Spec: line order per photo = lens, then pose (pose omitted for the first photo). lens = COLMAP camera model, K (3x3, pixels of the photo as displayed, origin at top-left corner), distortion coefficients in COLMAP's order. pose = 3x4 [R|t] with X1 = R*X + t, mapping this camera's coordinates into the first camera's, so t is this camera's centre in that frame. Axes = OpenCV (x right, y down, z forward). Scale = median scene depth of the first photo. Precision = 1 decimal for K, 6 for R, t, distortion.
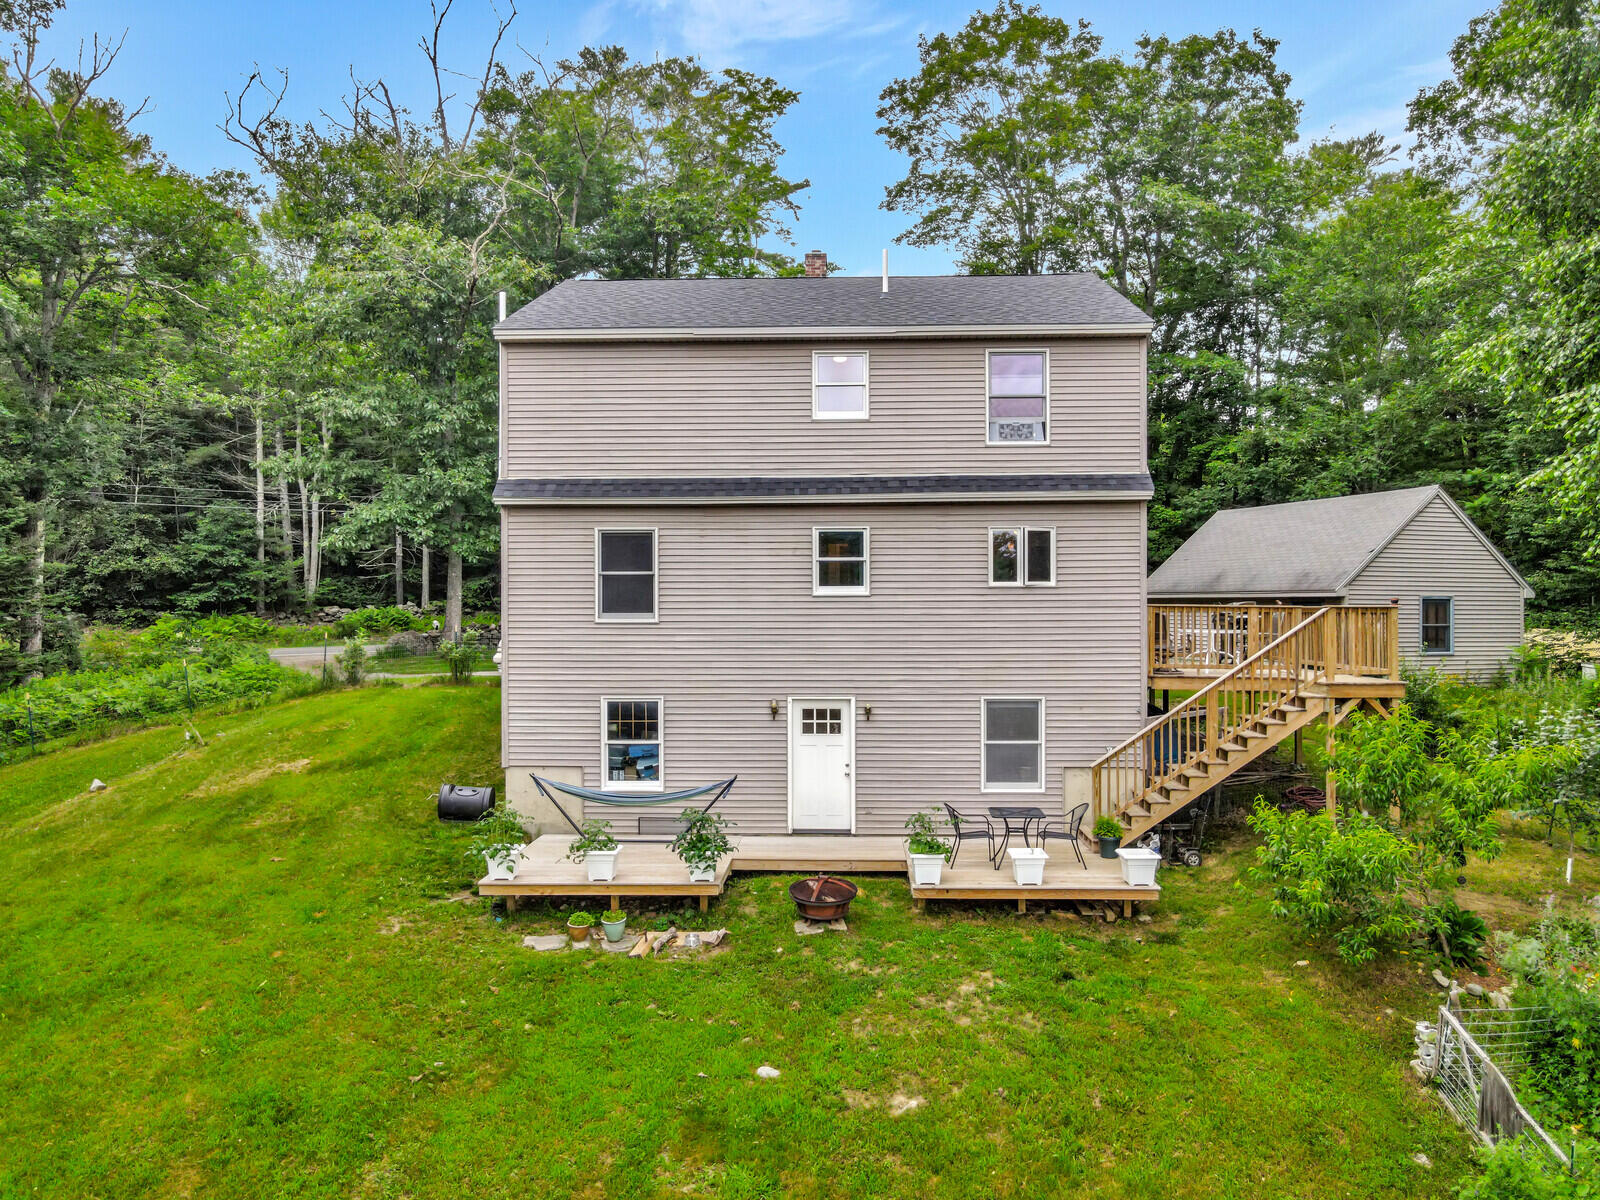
lens RADIAL K [[1164.3, 0, 806.8], [0, 1164.3, 608.9], [0, 0, 1]] dist [-0.000182, 0.020020]
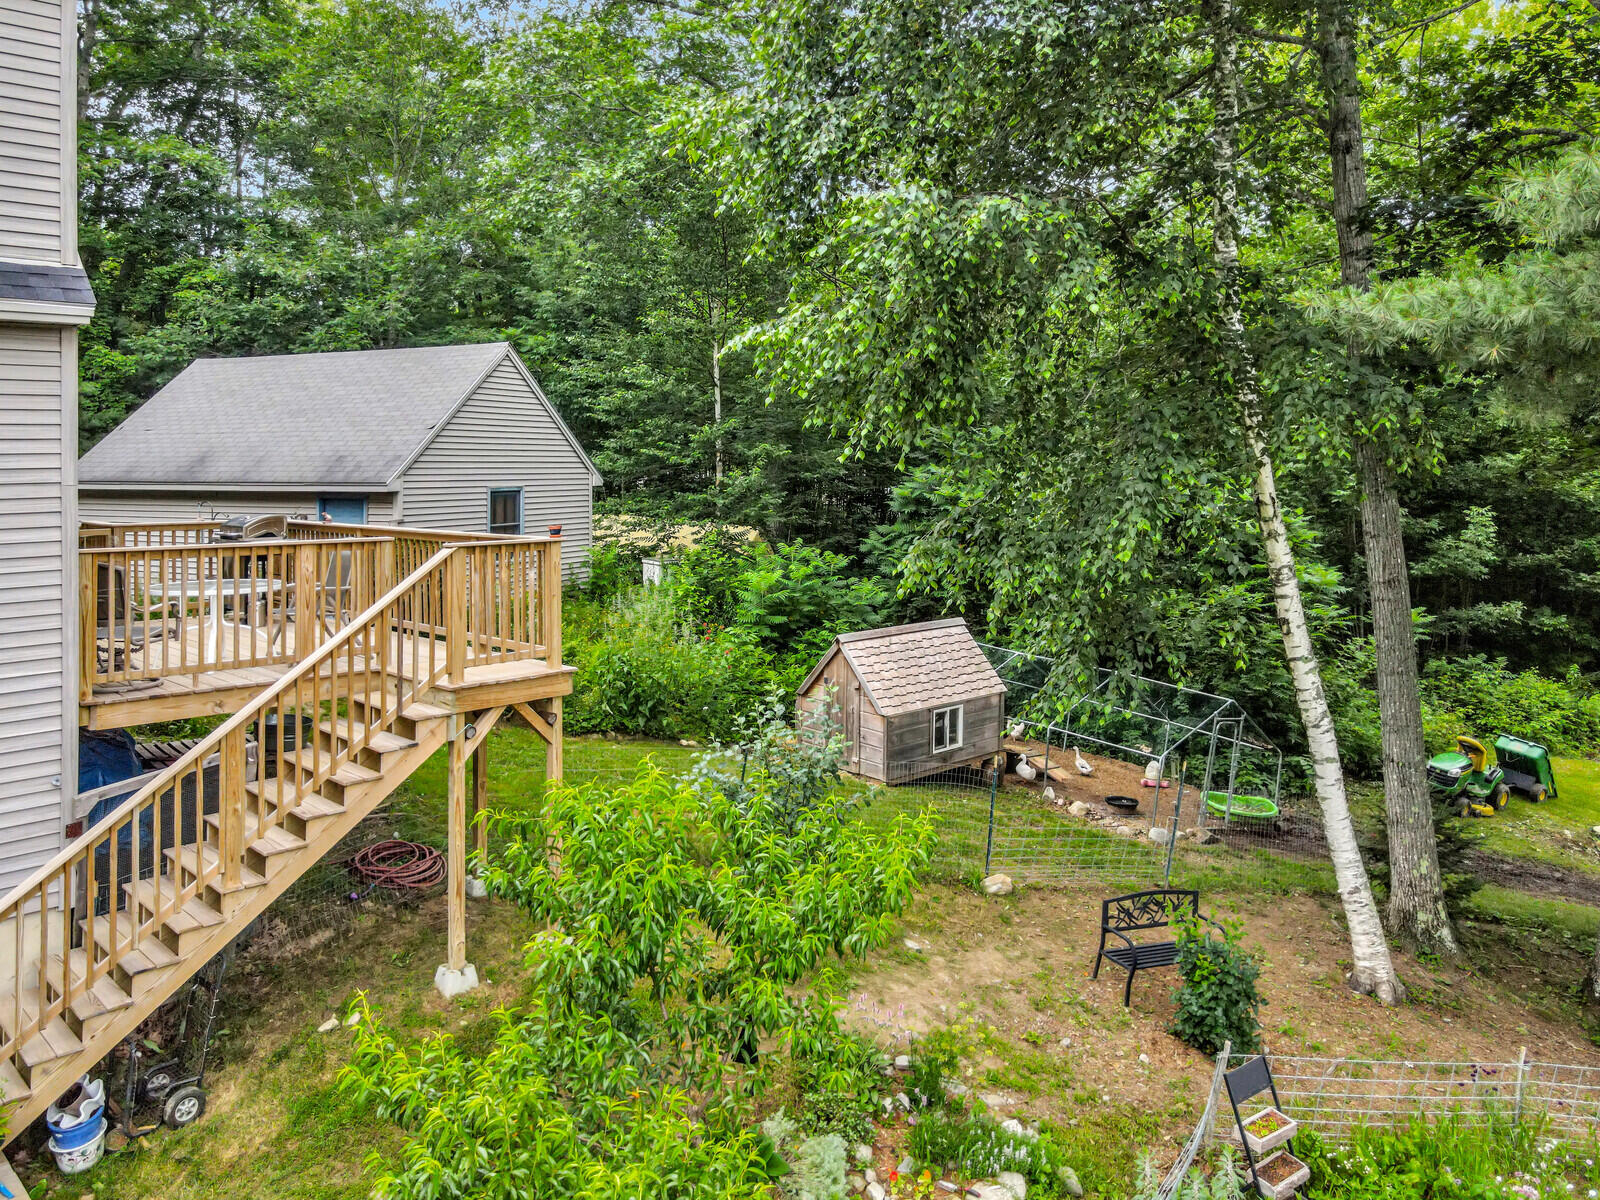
lens RADIAL K [[1206.9, 0, 799.5], [0, 1206.9, 451.3], [0, 0, 1]] dist [0.007441, 0.031339]
pose [[0.683463, 0.002355, 0.729982, 0.078999], [0.007416, 0.999921, -0.010169, -0.021128], [-0.729948, 0.012364, 0.683391, 0.268528]]
